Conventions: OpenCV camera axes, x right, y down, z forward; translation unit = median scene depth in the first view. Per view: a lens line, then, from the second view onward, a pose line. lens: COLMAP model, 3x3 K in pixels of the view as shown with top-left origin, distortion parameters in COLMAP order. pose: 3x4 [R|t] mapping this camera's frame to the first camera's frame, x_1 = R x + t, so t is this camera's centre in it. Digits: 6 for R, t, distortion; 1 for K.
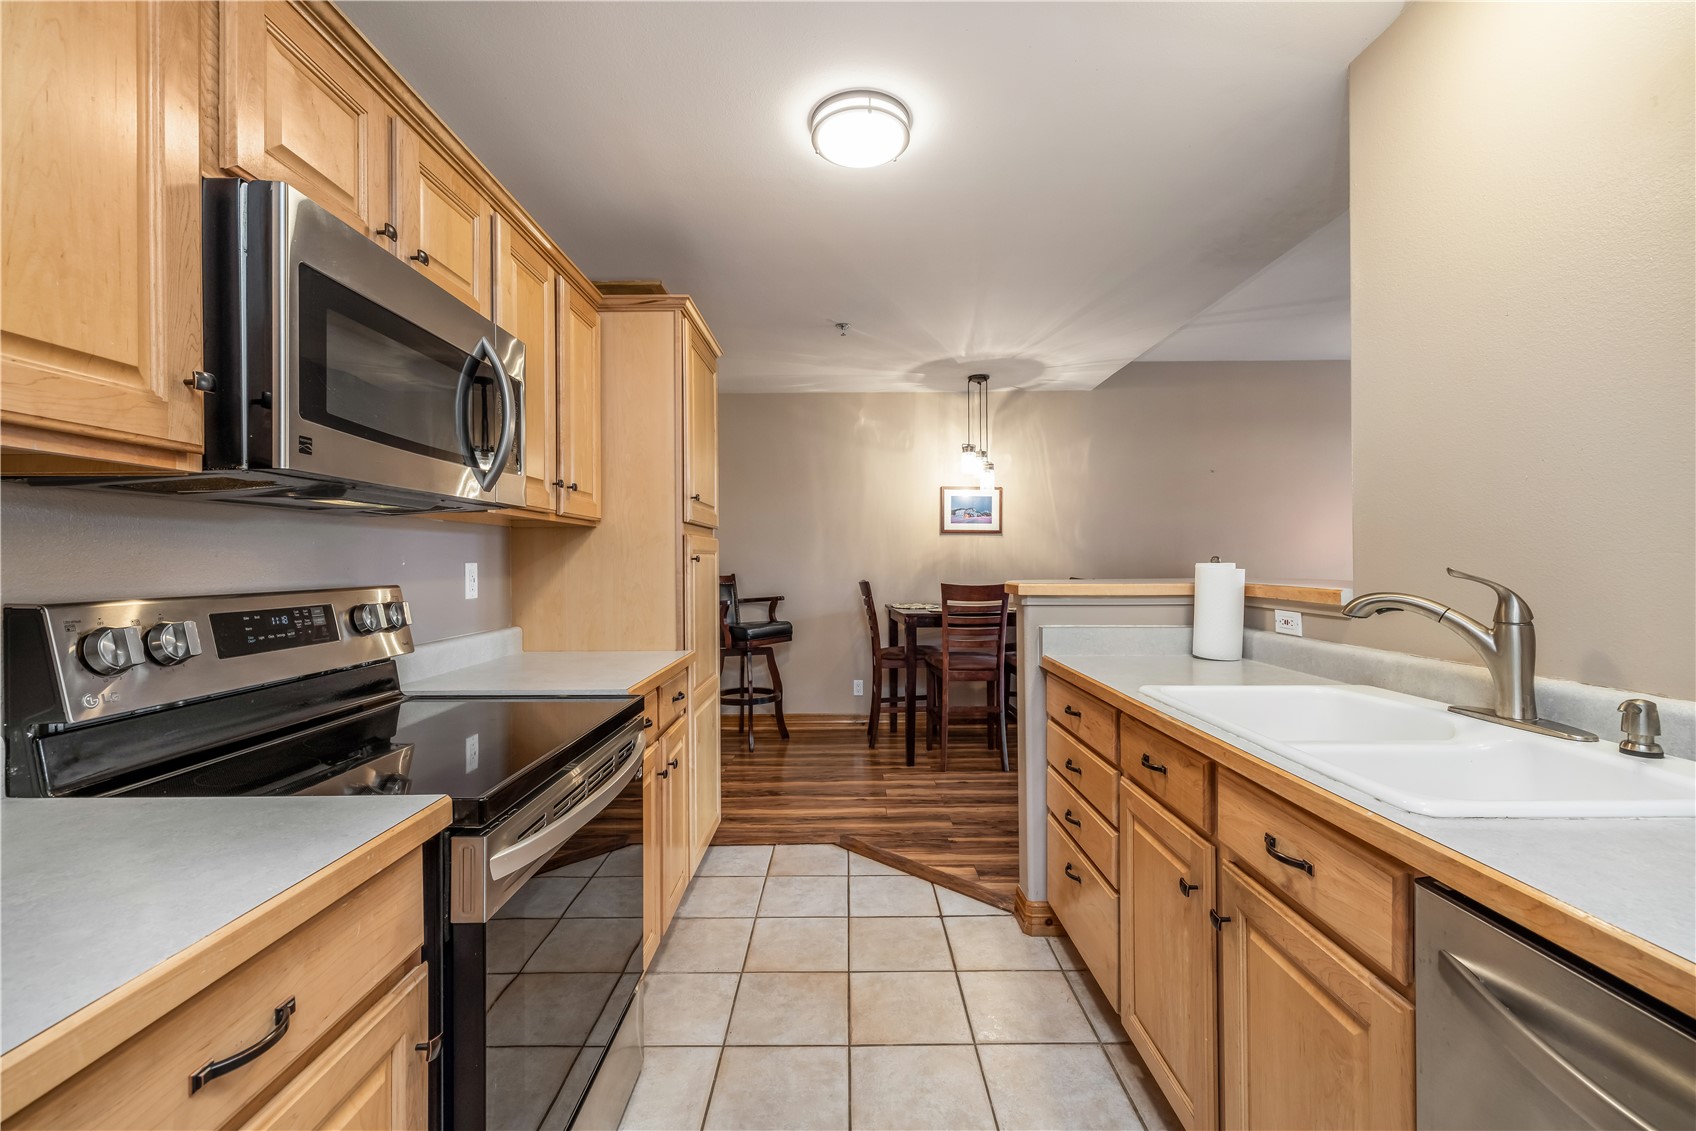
lens RADIAL K [[719.4, 0, 848.1], [0, 719.4, 556.4], [0, 0, 1]] dist [0.009079, -0.000018]
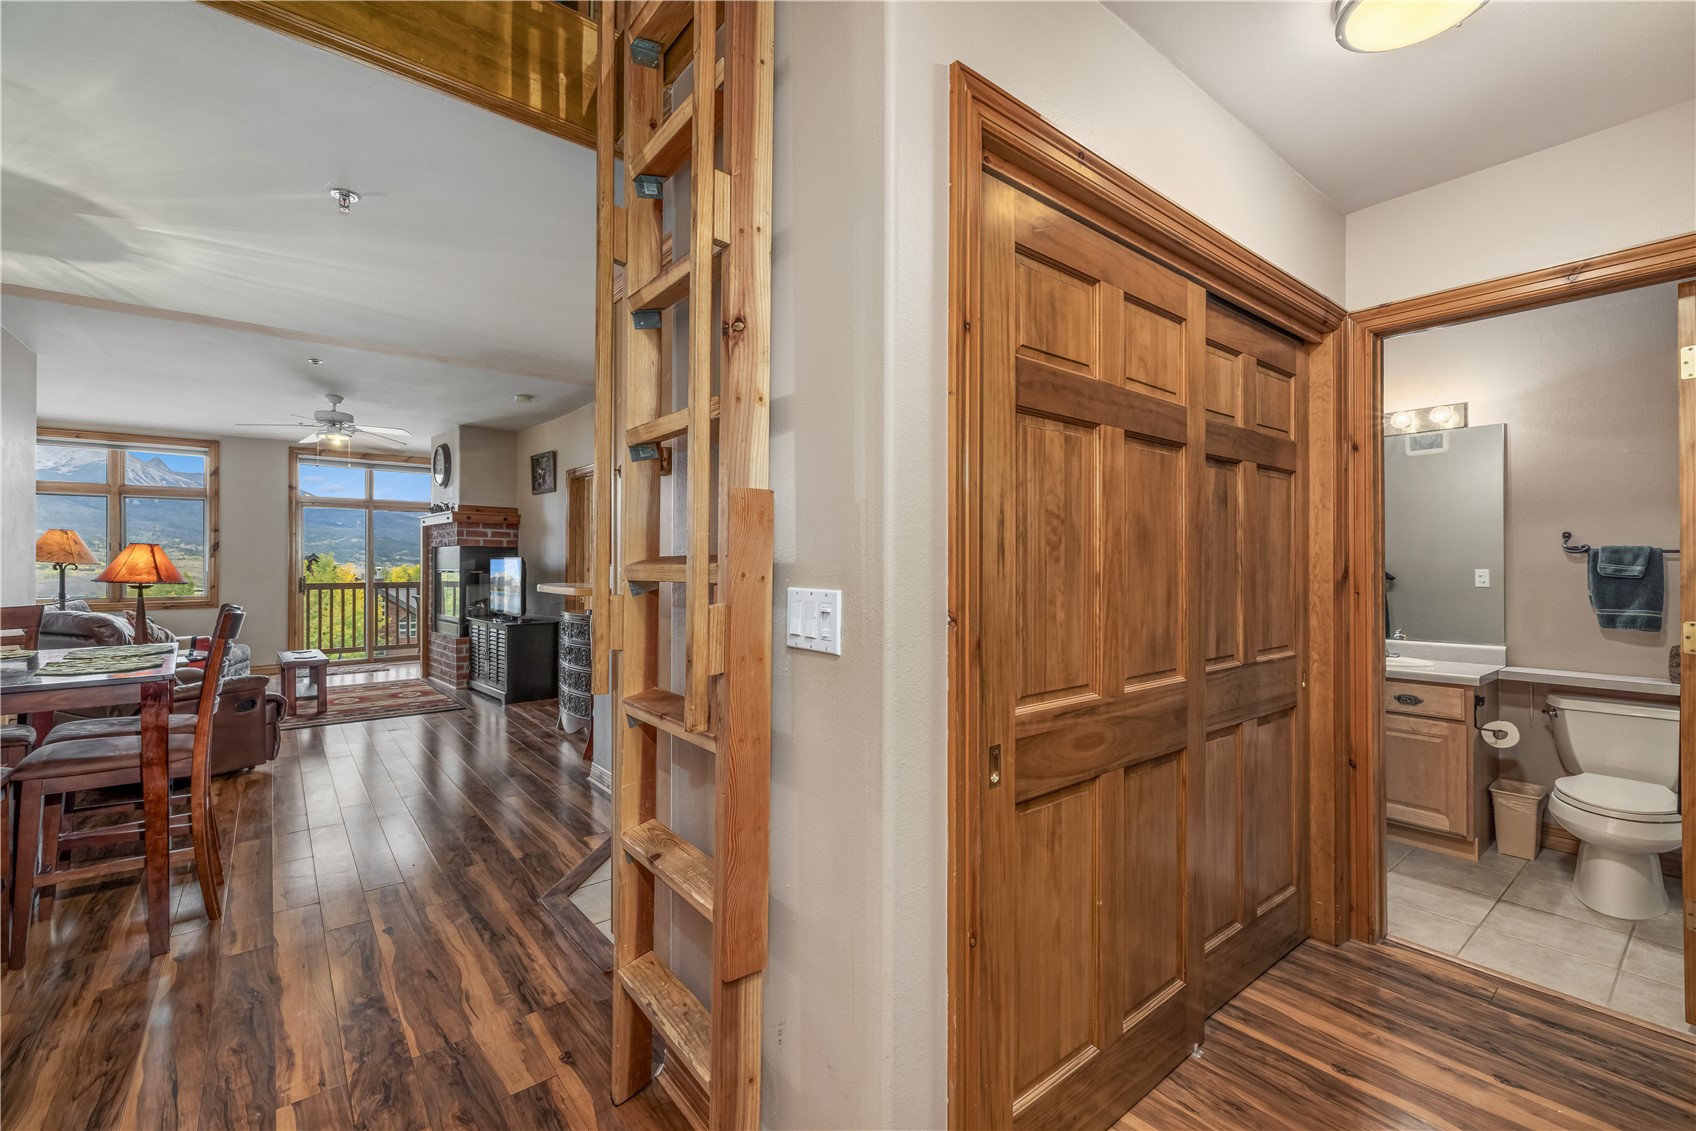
lens RADIAL K [[719.4, 0, 842.5], [0, 719.4, 561.0], [0, 0, 1]] dist [0.009079, -0.000018]
pose [[-0.621217, 0.009074, 0.783586, -0.863211], [-0.001717, 0.999915, -0.012941, -0.000665], [-0.783637, -0.009384, -0.621148, 1.207099]]
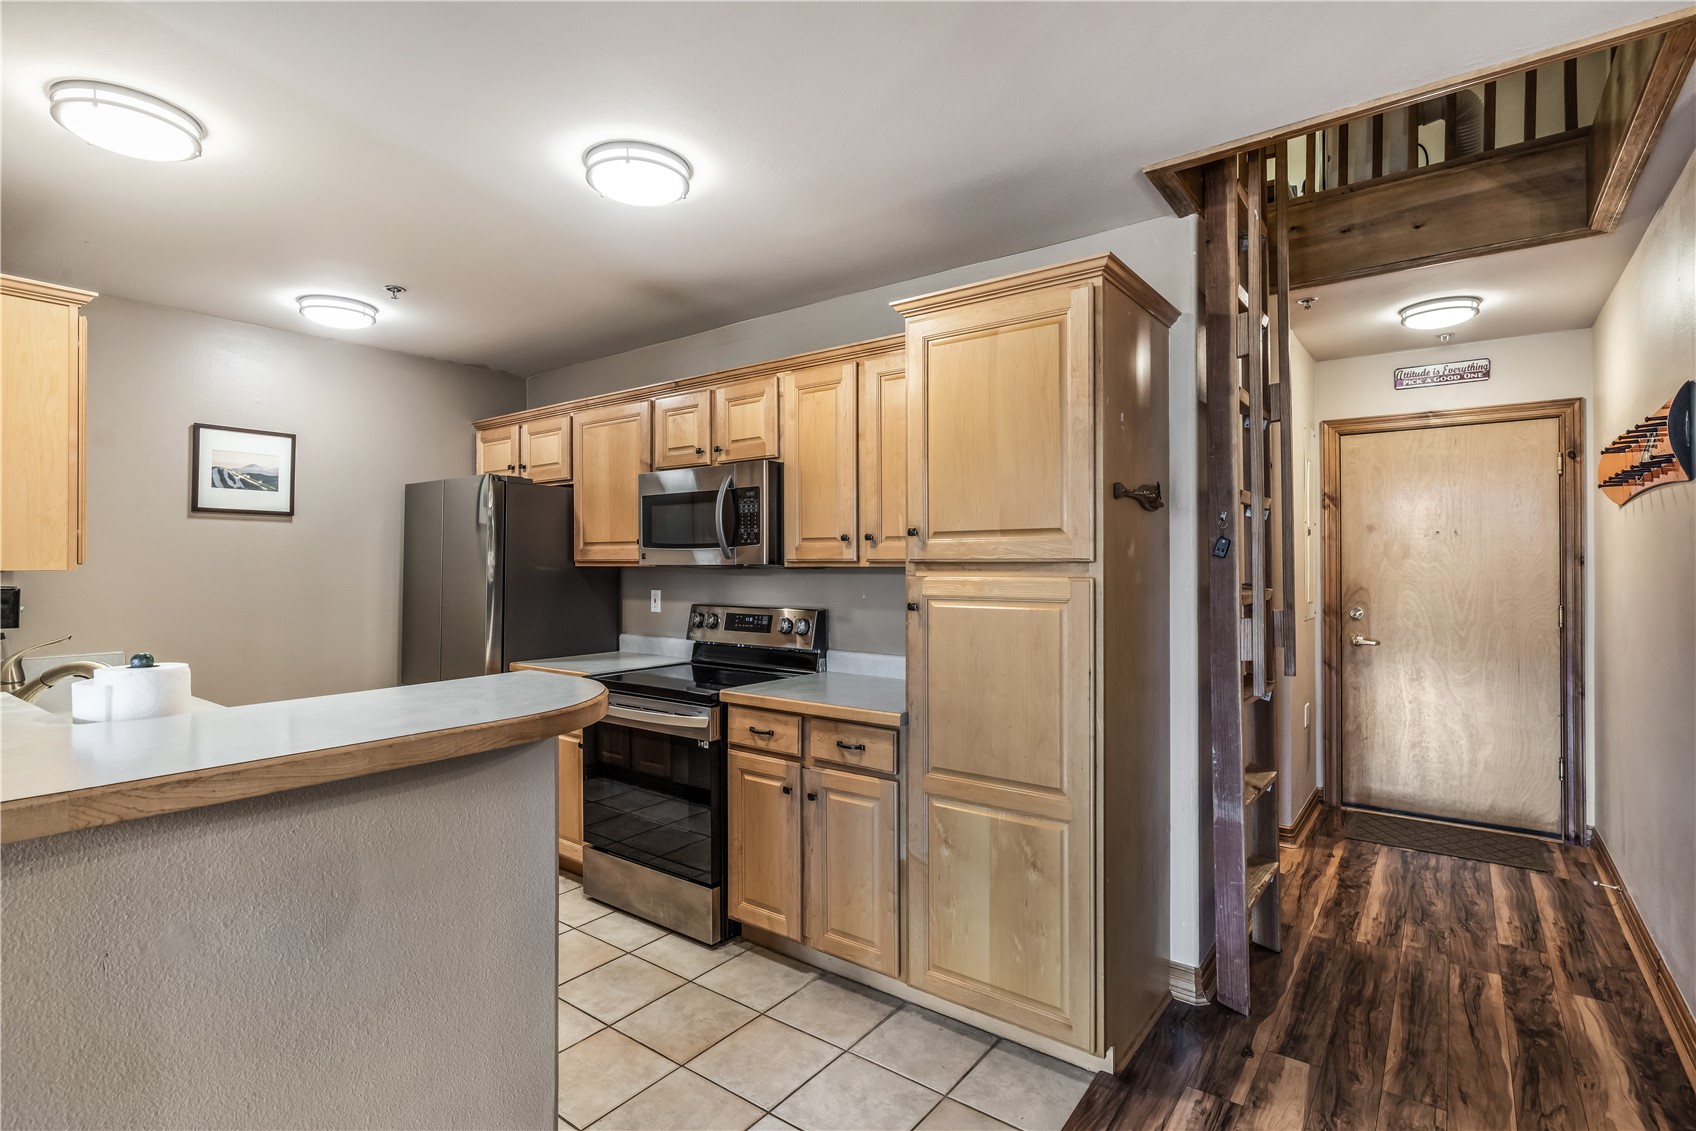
lens RADIAL K [[797.3, 0, 843.9], [0, 797.3, 563.2], [0, 0, 1]] dist [-0.010932, 0.004287]
pose [[-0.611372, 0.008308, -0.791300, 0.429479], [0.012271, 0.999924, 0.001018, -0.036659], [0.791248, -0.009087, -0.611428, 1.165339]]
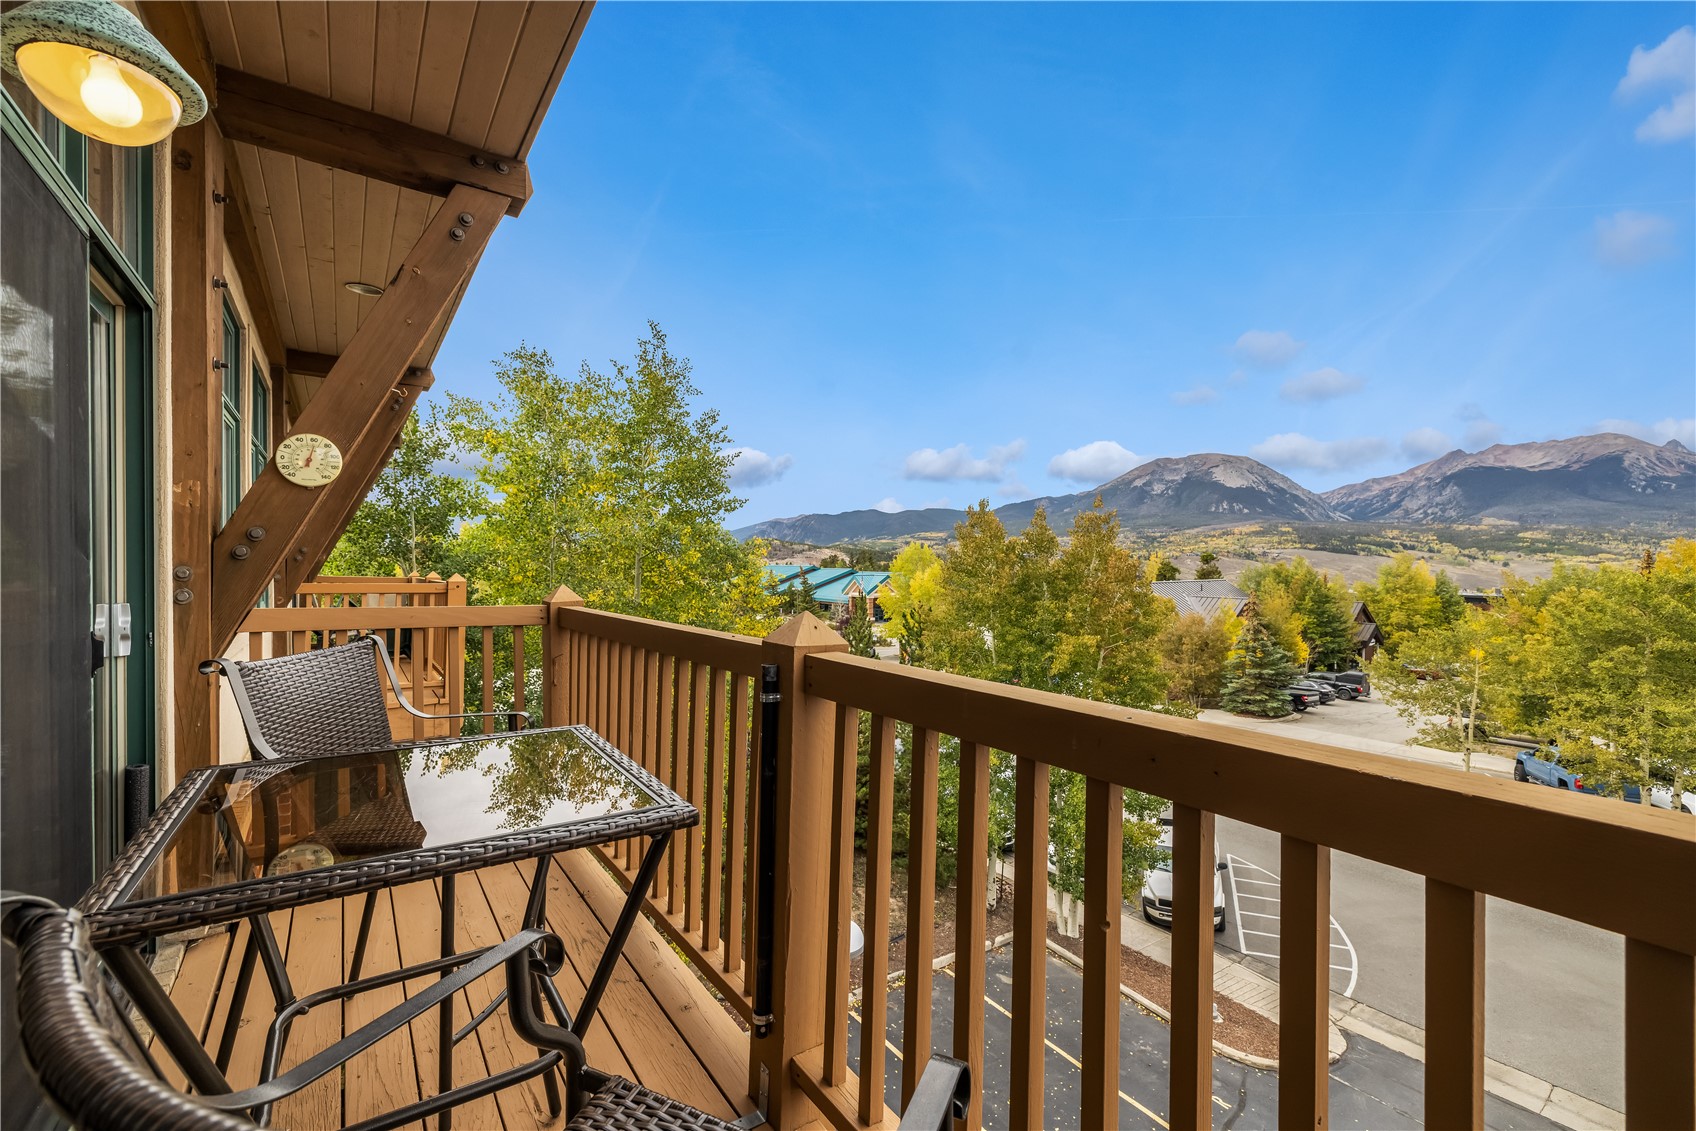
lens RADIAL K [[719.4, 0, 856.1], [0, 719.4, 561.5], [0, 0, 1]] dist [0.009079, -0.000018]
pose [[0.802039, 0.001039, 0.597270, 1.240008], [-0.003708, 0.999988, 0.003239, -0.003259], [-0.597260, -0.004813, 0.802034, 0.929801]]
